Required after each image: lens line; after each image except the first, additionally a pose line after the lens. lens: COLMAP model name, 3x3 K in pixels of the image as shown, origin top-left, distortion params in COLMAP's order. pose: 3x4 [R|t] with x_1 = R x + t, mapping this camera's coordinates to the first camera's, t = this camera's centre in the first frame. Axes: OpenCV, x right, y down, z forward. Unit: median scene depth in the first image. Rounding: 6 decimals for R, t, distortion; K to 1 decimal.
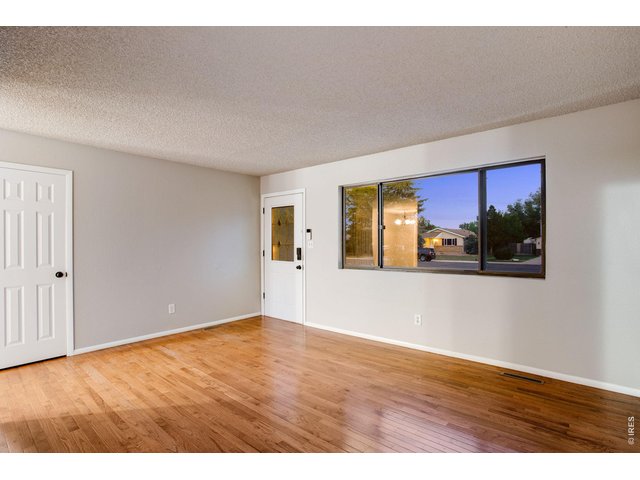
lens RADIAL K [[318.4, 0, 313.8], [0, 318.4, 239.5], [0, 0, 1]] dist [-0.037756, 0.001033]
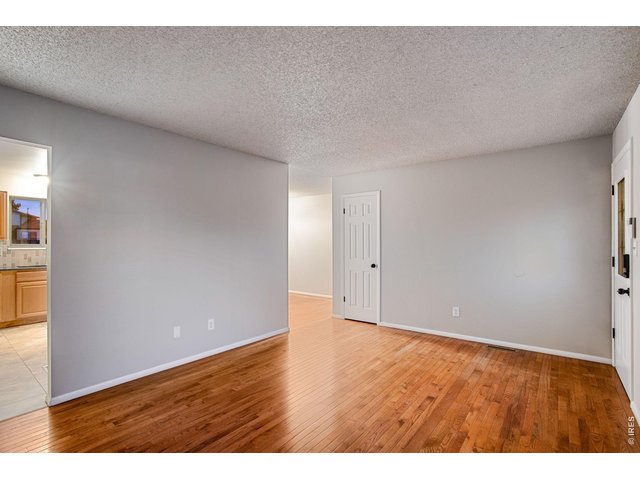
lens RADIAL K [[318.4, 0, 313.8], [0, 318.4, 239.5], [0, 0, 1]] dist [-0.037756, 0.001033]
pose [[0.042468, -0.002157, -0.999096, 0.615810], [0.014678, 0.999891, -0.001535, -0.008019], [0.998990, -0.014600, 0.042495, 0.657076]]
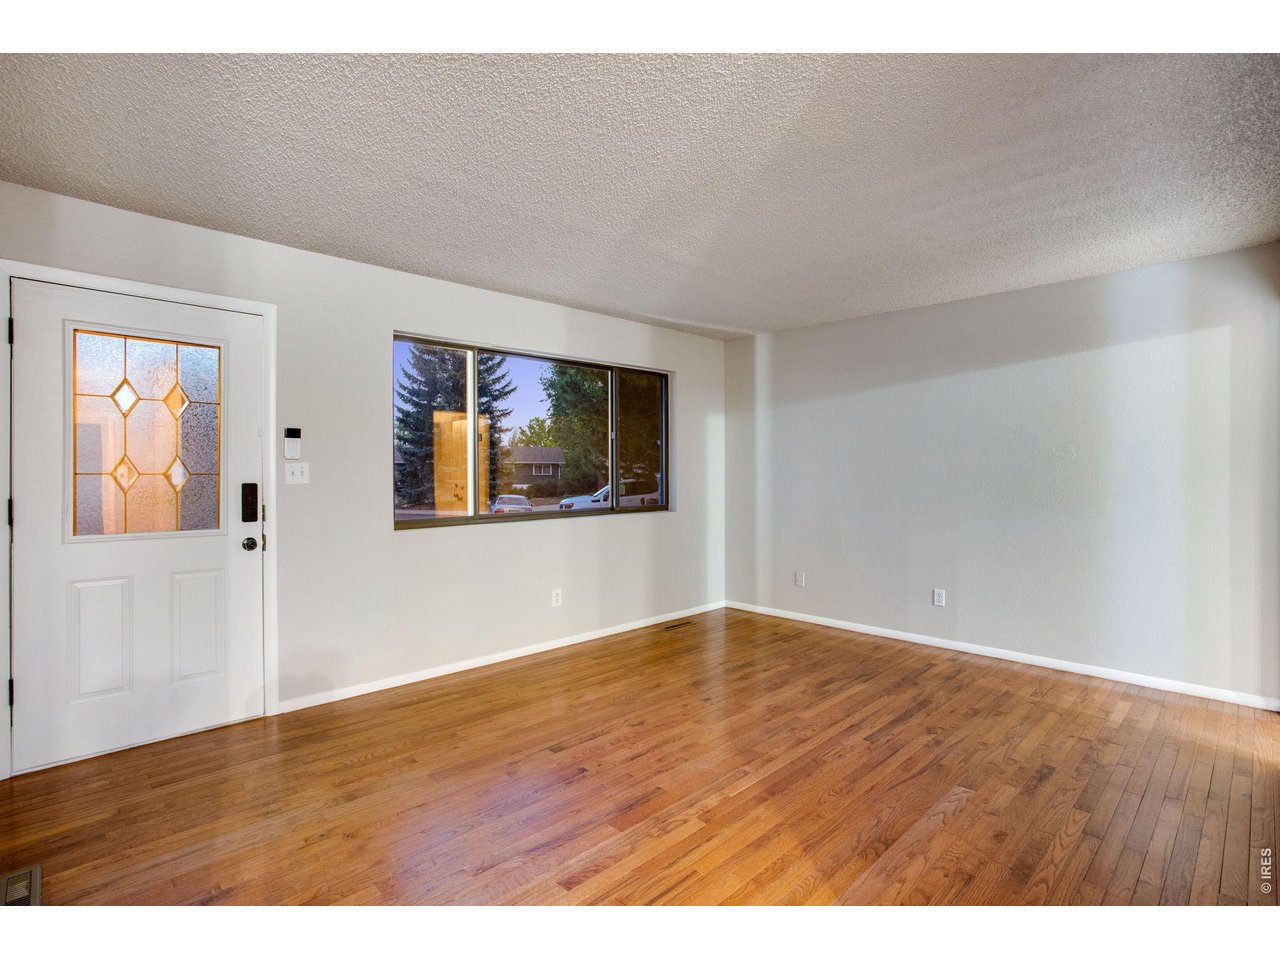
lens RADIAL K [[636.8, 0, 627.6], [0, 636.8, 479.1], [0, 0, 1]] dist [-0.037756, 0.001033]
pose [[0.087359, -0.006061, 0.996158, -0.897601], [-0.008523, 0.999940, 0.006832, 0.020284], [-0.996140, -0.009087, 0.087302, 0.801580]]
